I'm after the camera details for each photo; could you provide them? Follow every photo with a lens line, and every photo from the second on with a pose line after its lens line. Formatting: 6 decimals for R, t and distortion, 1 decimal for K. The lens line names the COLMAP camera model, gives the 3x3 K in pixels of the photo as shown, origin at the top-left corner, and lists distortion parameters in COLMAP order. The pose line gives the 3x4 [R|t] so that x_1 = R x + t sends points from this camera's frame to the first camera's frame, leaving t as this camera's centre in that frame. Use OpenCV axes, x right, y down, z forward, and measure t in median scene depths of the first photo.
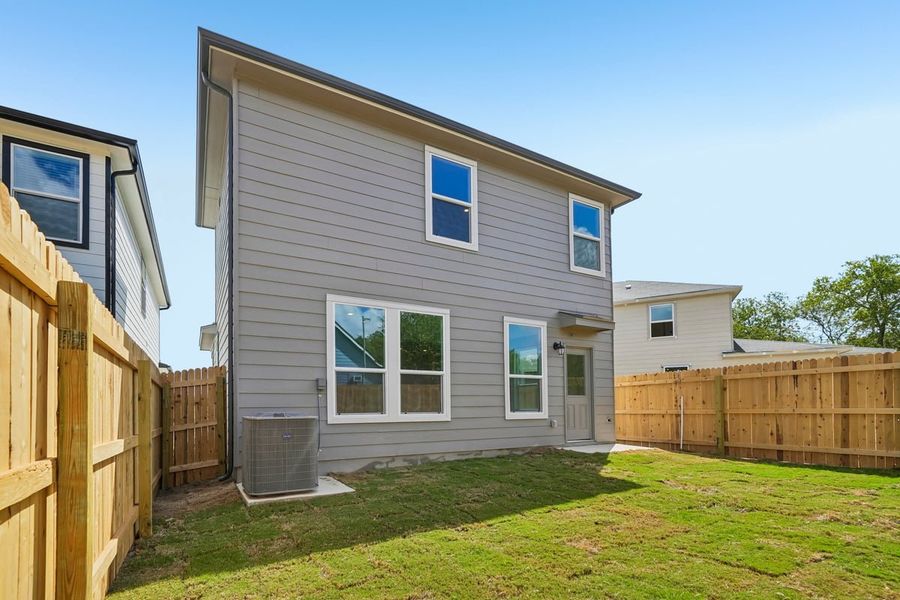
lens RADIAL K [[396.0, 0, 450.0], [0, 396.0, 300.0], [0, 0, 1]] dist [0.001799, 0.000492]
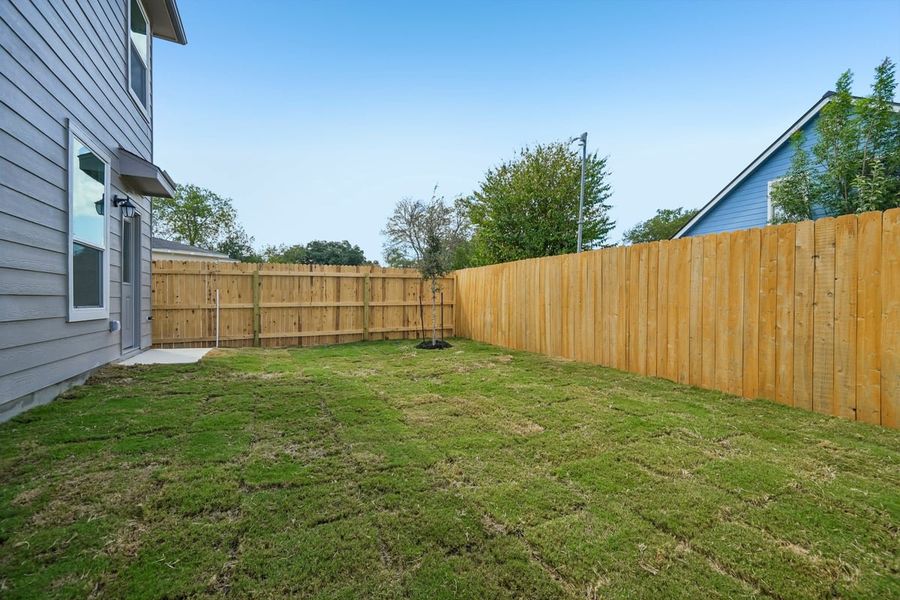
lens RADIAL K [[380.4, 0, 448.5], [0, 380.4, 303.6], [0, 0, 1]] dist [0.000424, 0.000672]
pose [[0.095044, 0.000968, 0.995473, -0.254656], [-0.261574, 0.964884, 0.024036, 0.139934], [-0.960492, -0.262674, 0.091960, 0.492661]]
